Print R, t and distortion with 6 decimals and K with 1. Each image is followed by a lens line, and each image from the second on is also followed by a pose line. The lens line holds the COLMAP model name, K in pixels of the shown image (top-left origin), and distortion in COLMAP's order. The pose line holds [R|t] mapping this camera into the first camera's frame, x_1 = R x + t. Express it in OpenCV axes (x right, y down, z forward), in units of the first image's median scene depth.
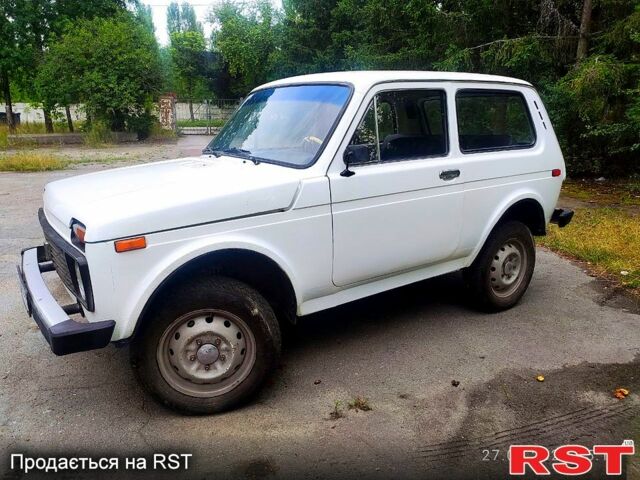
lens RADIAL K [[484.5, 0, 320.0], [0, 484.5, 240.0], [0, 0, 1]] dist [0.066364, -0.092792]
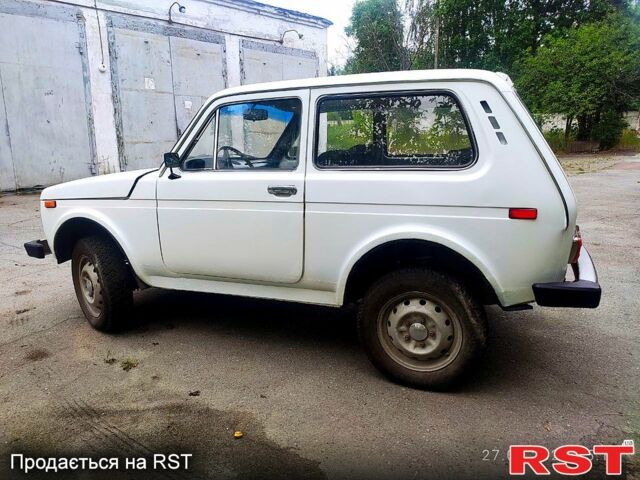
lens RADIAL K [[484.5, 0, 320.0], [0, 484.5, 240.0], [0, 0, 1]] dist [0.066364, -0.092792]
pose [[0.541899, 0.178030, -0.821371, 1.061481], [-0.192510, 0.977617, 0.084888, -0.133172], [0.818098, 0.112121, 0.564042, 0.548638]]
